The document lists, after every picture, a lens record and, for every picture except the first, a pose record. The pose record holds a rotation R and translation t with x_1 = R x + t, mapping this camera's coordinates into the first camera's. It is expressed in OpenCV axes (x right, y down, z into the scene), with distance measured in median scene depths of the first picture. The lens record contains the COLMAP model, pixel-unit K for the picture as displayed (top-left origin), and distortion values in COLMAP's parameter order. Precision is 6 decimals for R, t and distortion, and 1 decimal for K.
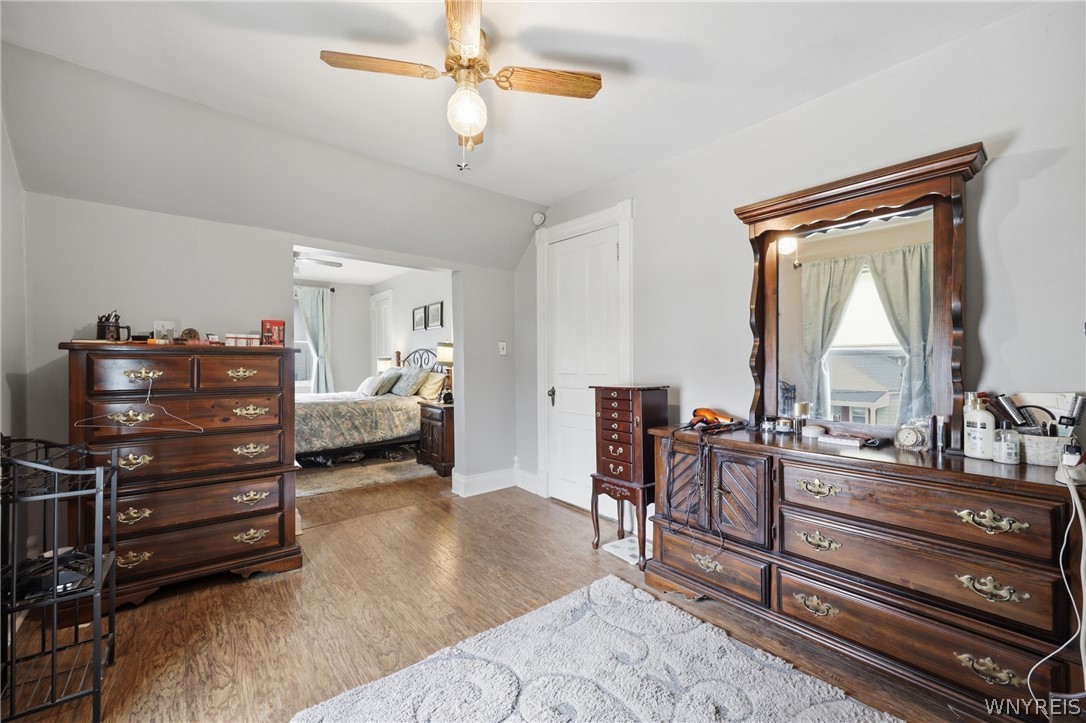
lens RADIAL K [[446.2, 0, 540.8], [0, 446.2, 359.6], [0, 0, 1]] dist [-0.004020, -0.000544]
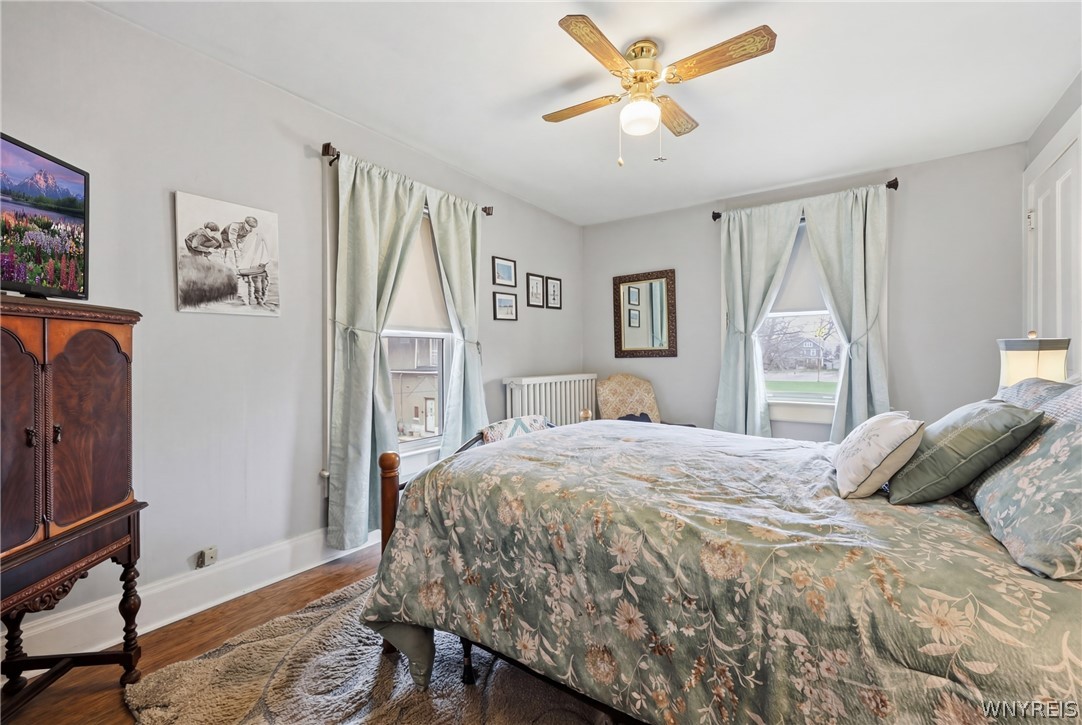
lens RADIAL K [[444.6, 0, 537.1], [0, 444.6, 357.0], [0, 0, 1]] dist [-0.004020, -0.000544]
pose [[0.241653, 0.004187, -0.970354, -0.216497], [0.008221, 0.999946, 0.006362, 0.004546], [0.970328, -0.009515, 0.241605, 0.882947]]
